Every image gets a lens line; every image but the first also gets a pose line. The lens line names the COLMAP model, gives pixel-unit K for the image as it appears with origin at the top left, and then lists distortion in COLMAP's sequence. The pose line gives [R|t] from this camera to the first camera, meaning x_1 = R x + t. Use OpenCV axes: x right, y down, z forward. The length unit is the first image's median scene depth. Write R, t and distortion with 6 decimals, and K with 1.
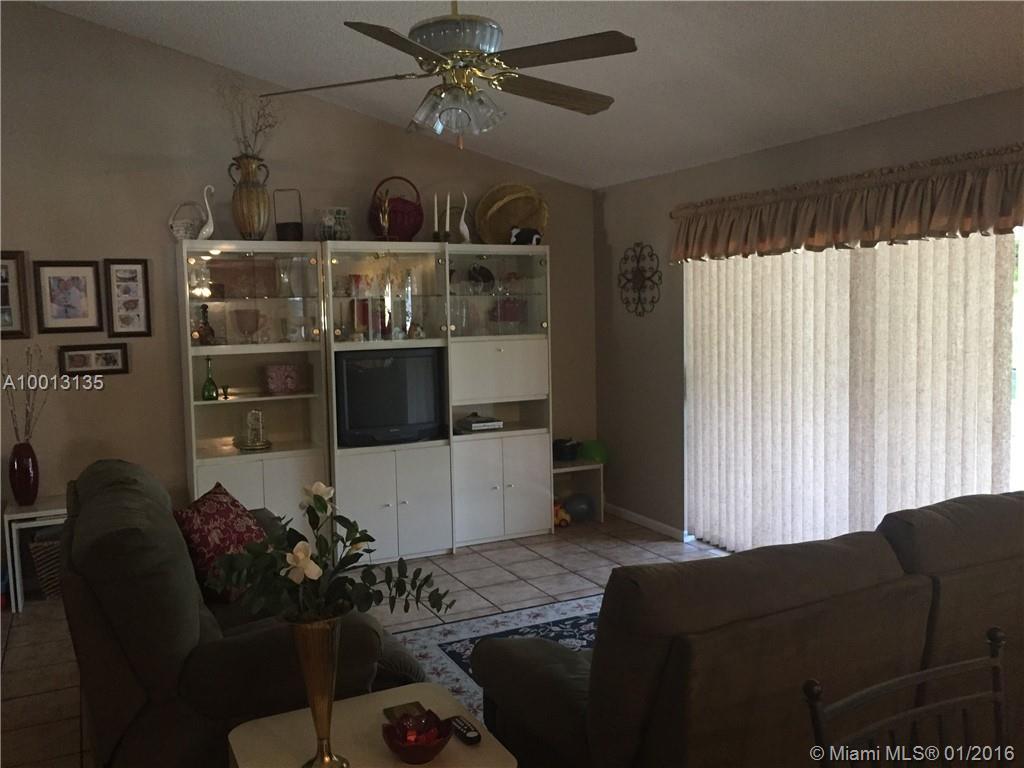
lens RADIAL K [[873.4, 0, 510.3], [0, 873.4, 383.7], [0, 0, 1]] dist [0.038633, -0.057641]
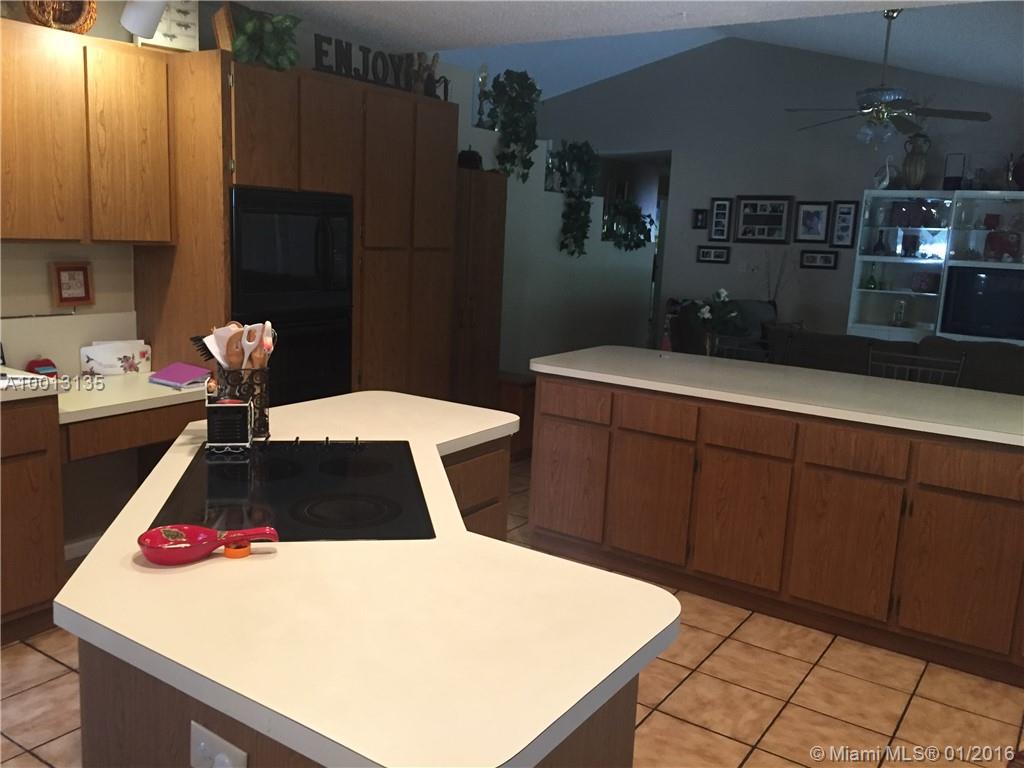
lens RADIAL K [[873.4, 0, 511.2], [0, 873.4, 383.6], [0, 0, 1]] dist [0.038633, -0.057641]
pose [[0.492107, 0.194113, -0.848617, 0.738408], [-0.132023, 0.980188, 0.147650, 0.036762], [0.860465, 0.039378, 0.507985, -0.386439]]
